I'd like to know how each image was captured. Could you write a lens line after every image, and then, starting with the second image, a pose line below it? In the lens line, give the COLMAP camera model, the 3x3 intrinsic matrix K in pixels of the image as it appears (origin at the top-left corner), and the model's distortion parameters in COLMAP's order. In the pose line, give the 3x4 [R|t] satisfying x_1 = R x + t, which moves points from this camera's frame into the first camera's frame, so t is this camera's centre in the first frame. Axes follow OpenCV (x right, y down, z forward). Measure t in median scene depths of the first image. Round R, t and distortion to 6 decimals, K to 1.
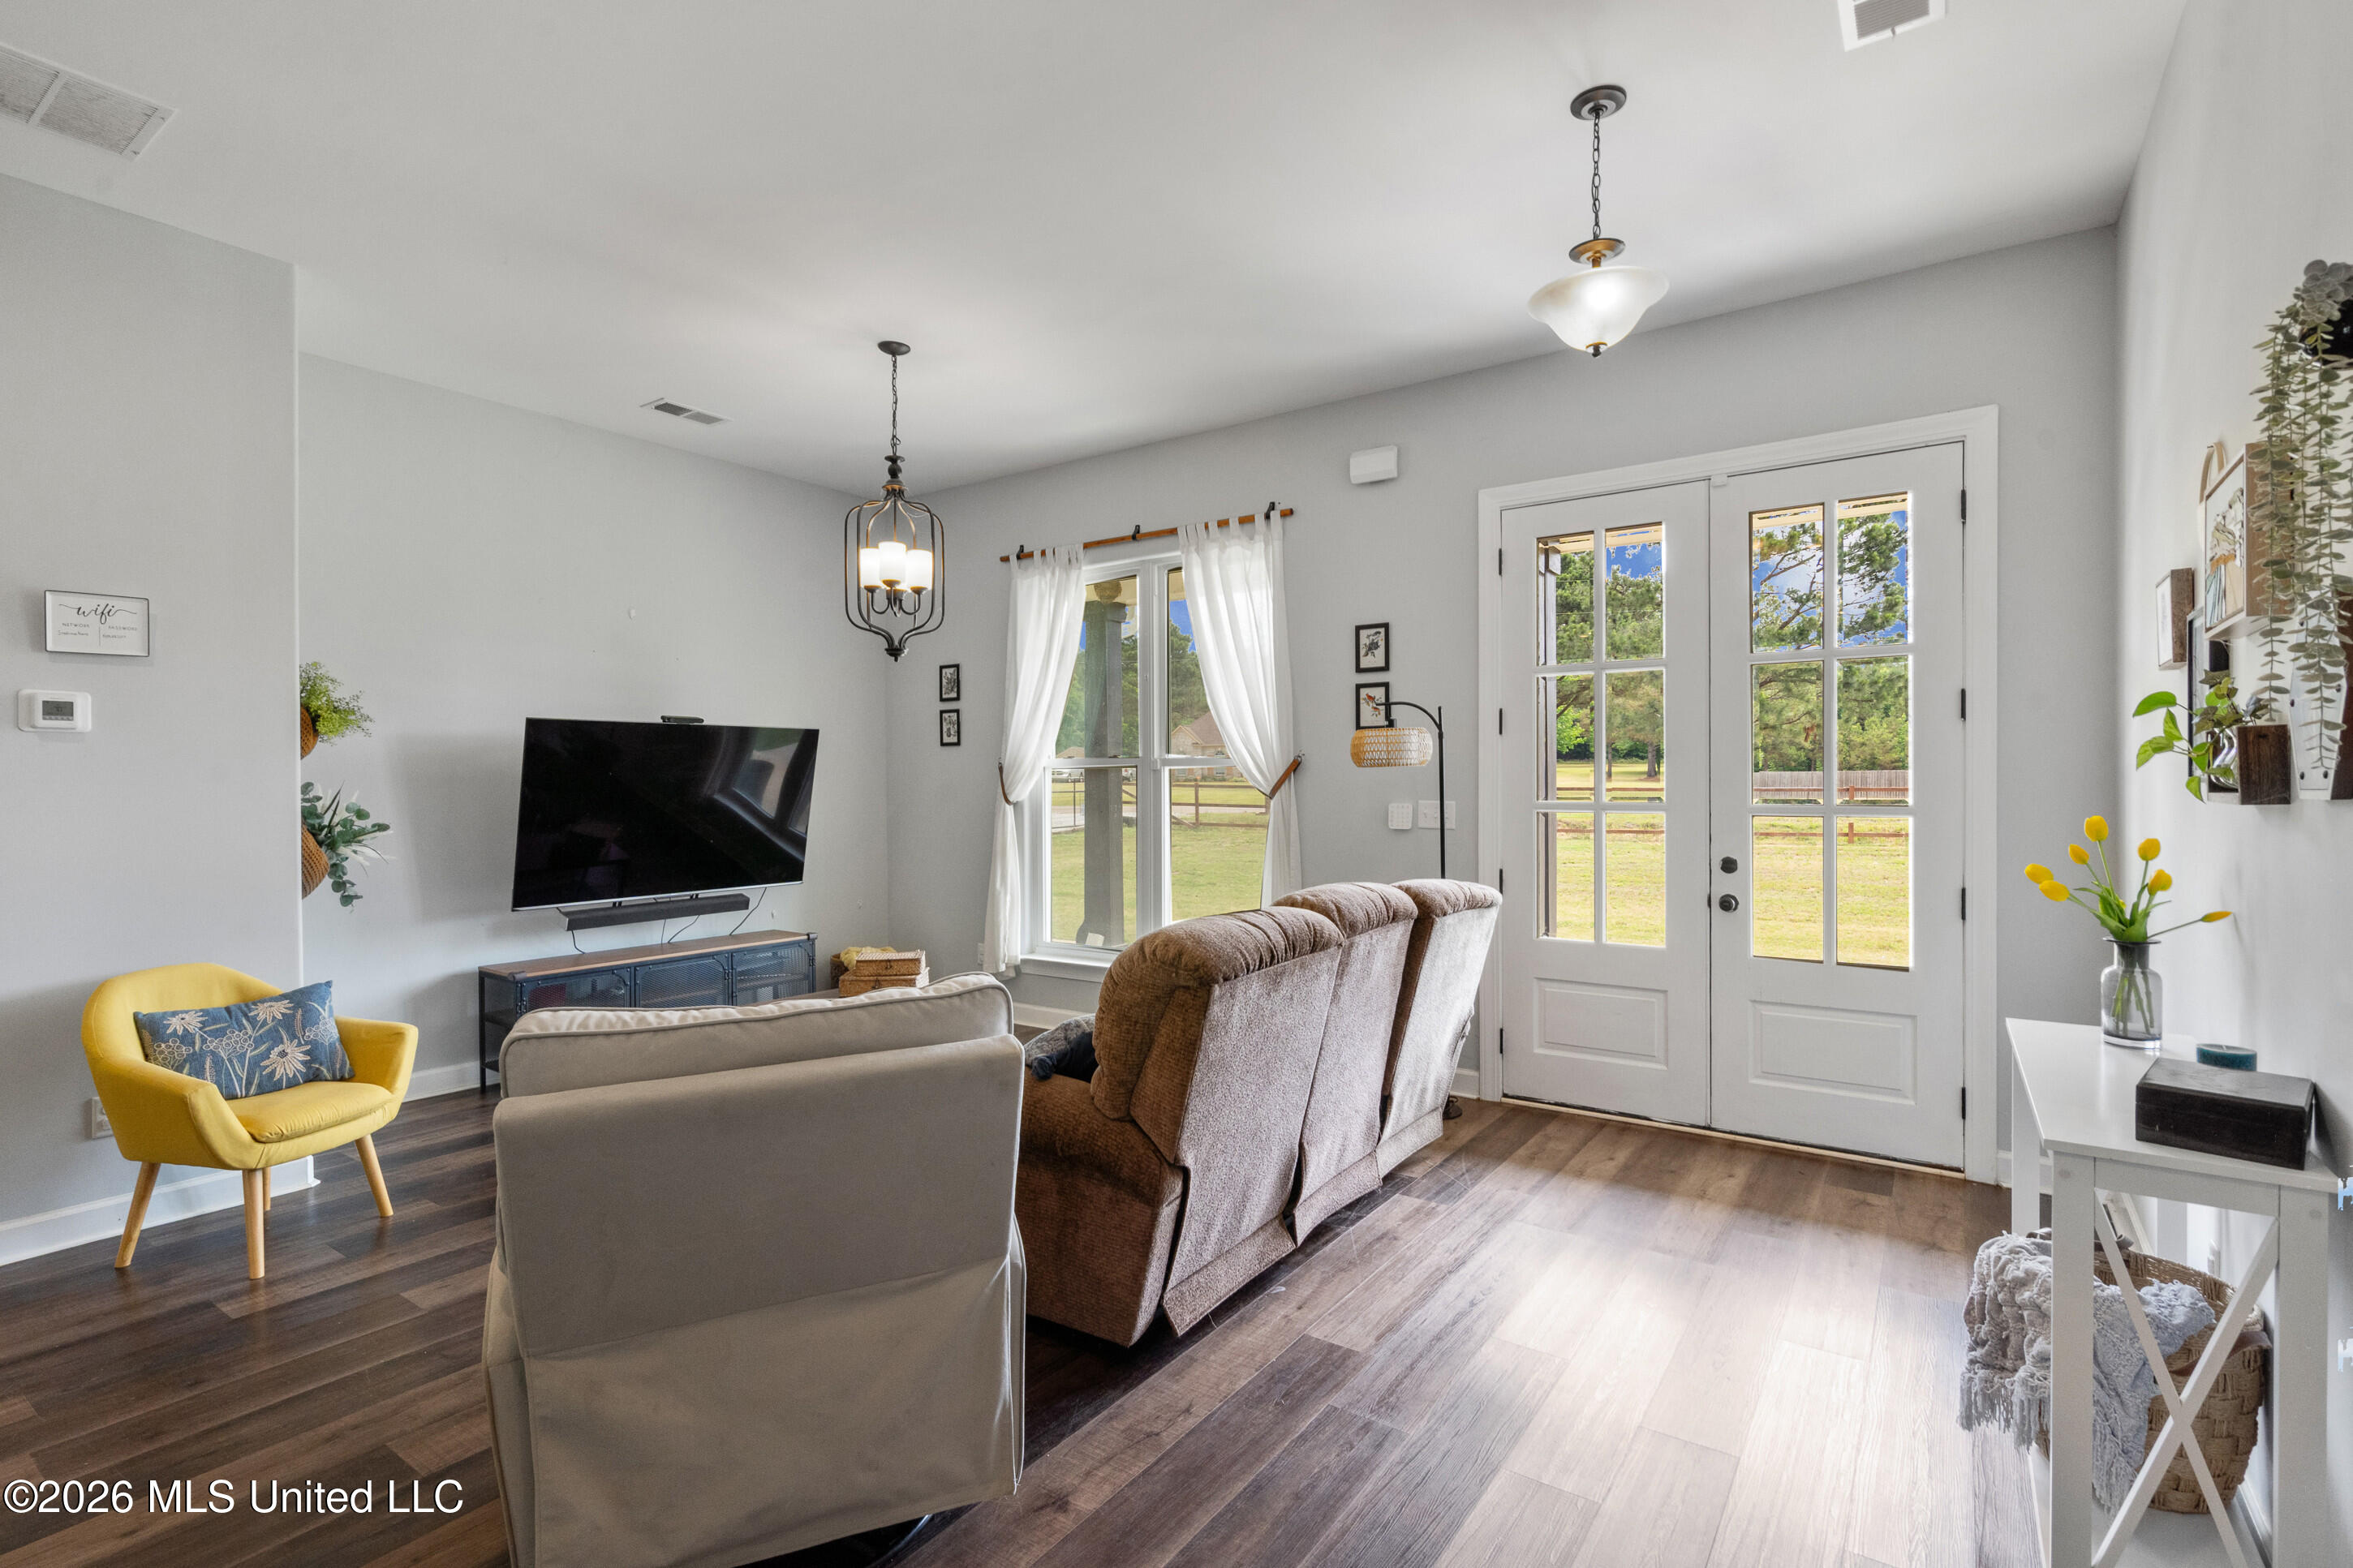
lens RADIAL K [[1076.7, 0, 1166.0], [0, 1076.7, 790.7], [0, 0, 1]] dist [-0.002953, -0.000132]
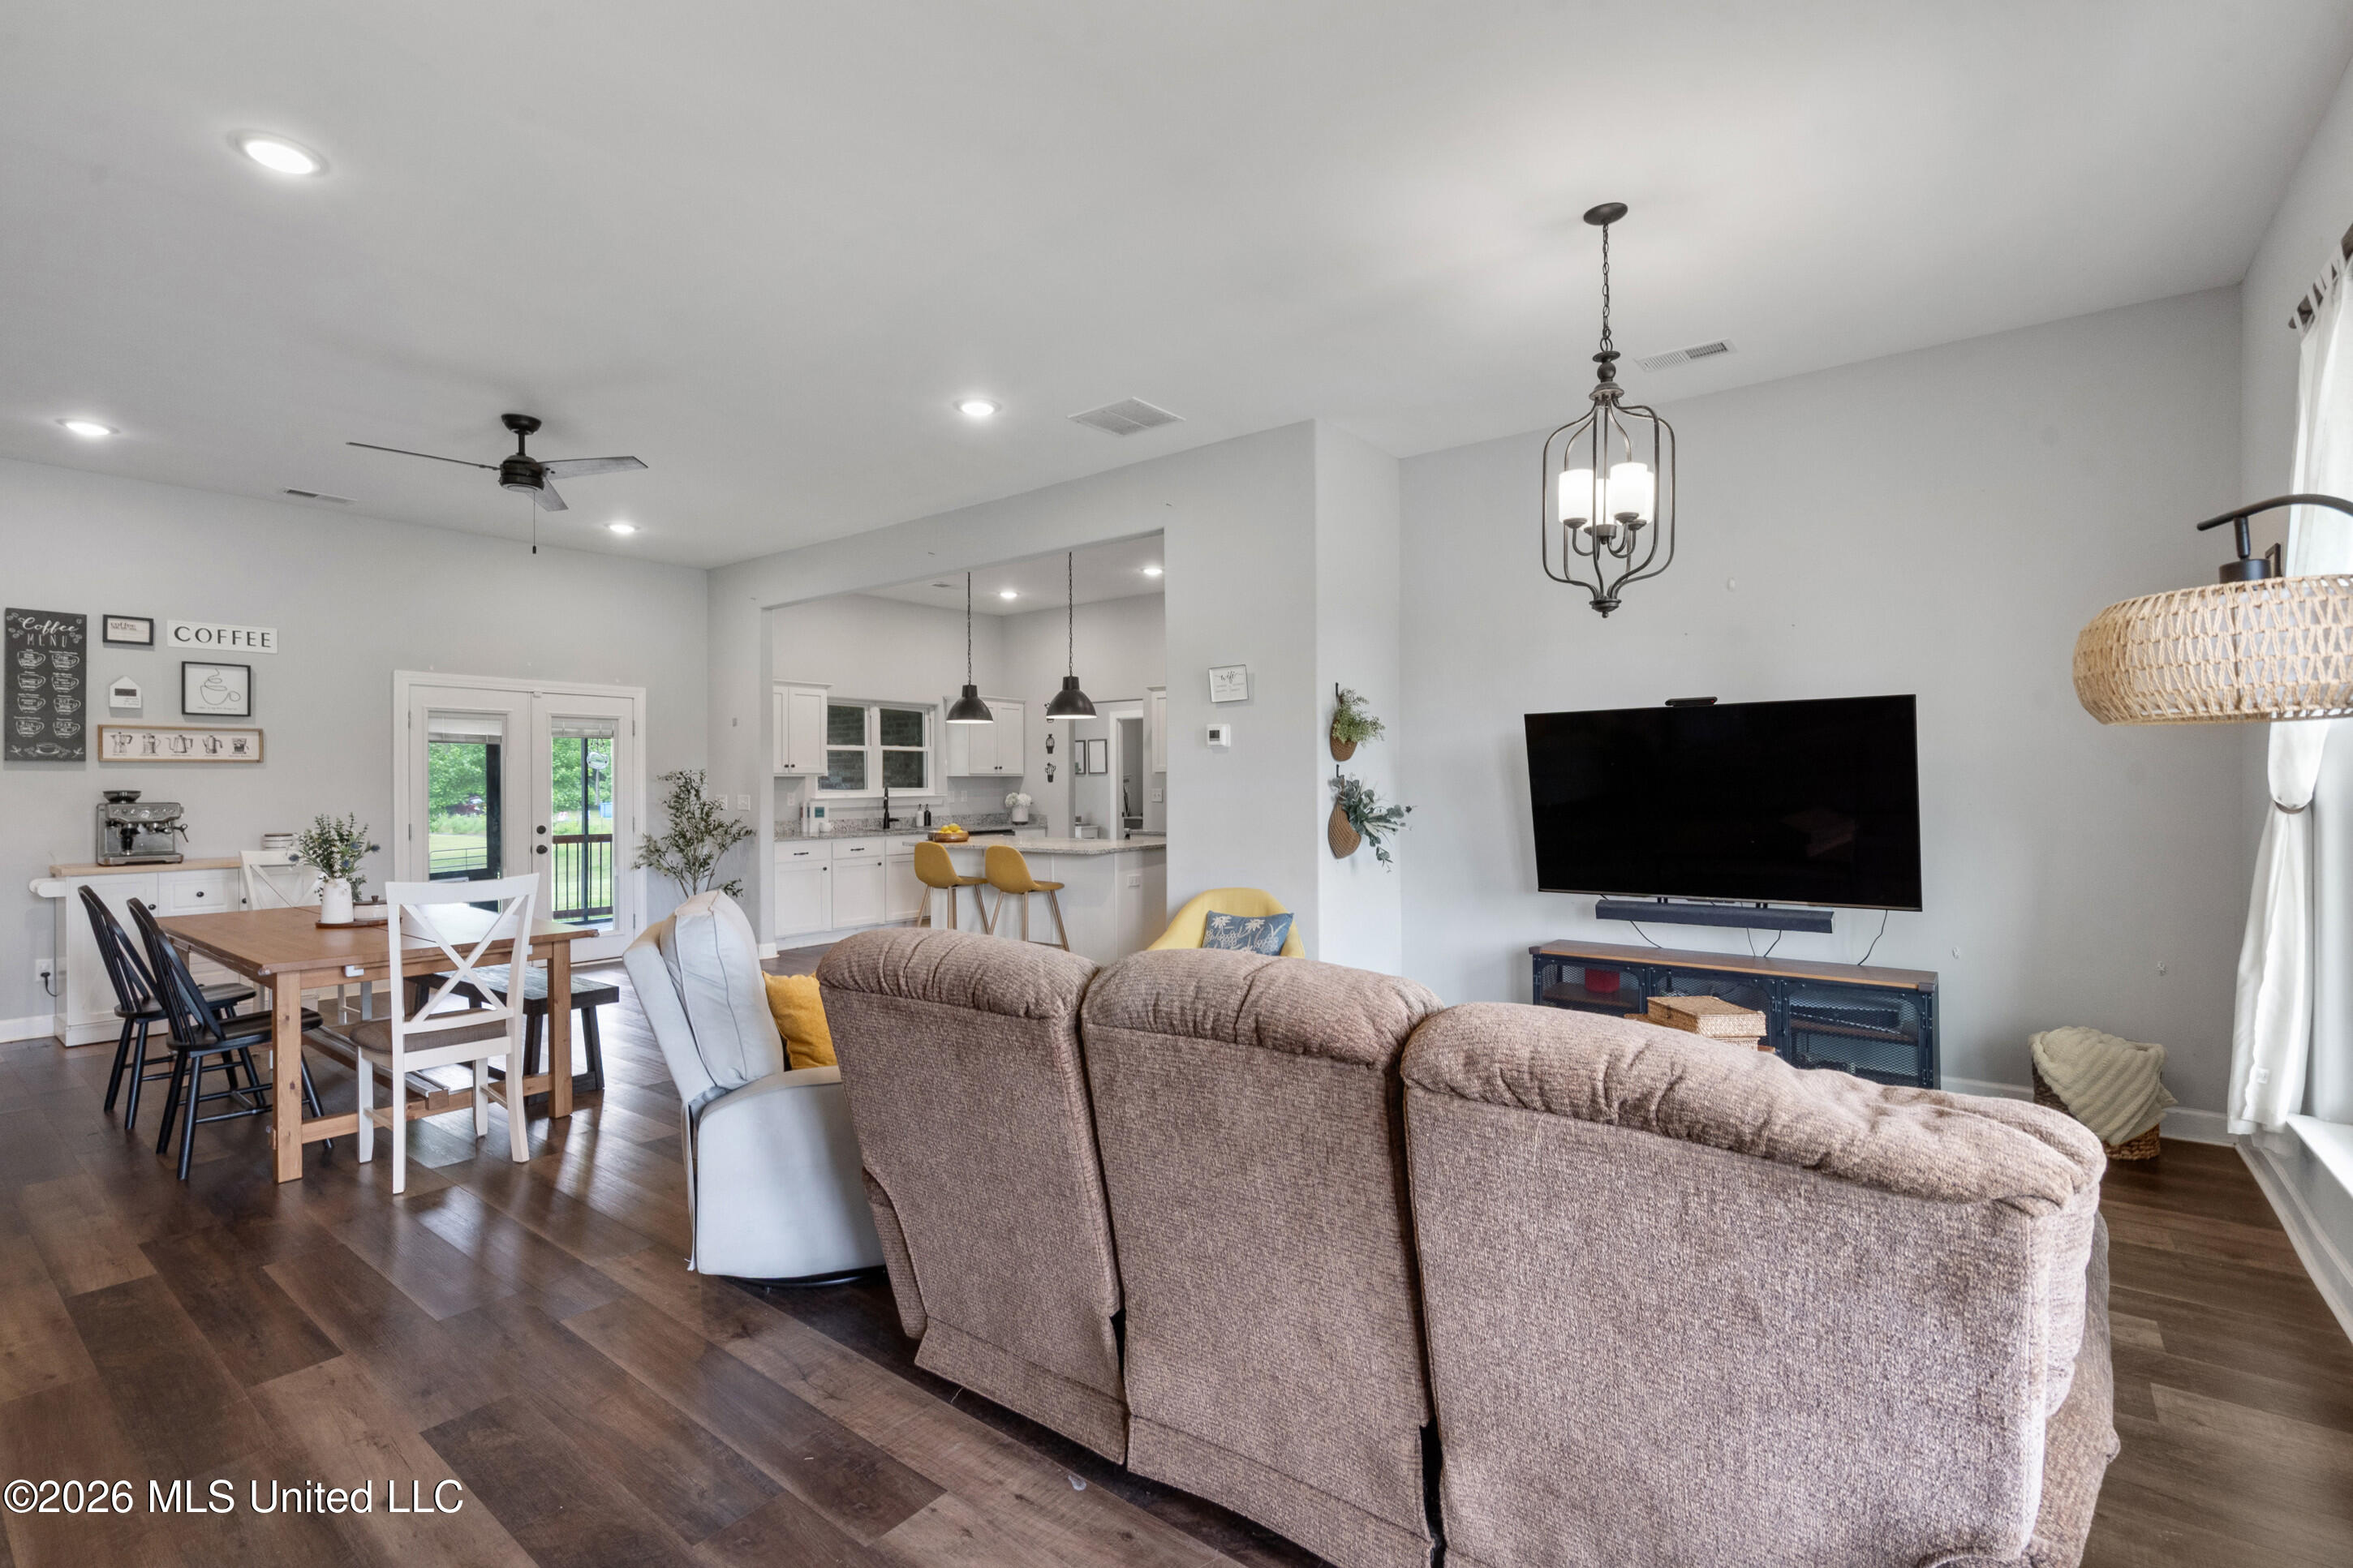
lens RADIAL K [[1076.7, 0, 1167.5], [0, 1076.7, 785.5], [0, 0, 1]] dist [-0.002953, -0.000132]
pose [[-0.040037, 0.008561, -0.999162, 0.535841], [0.000704, 0.999963, 0.008540, -0.005628], [0.999198, -0.000361, -0.040041, 0.716457]]
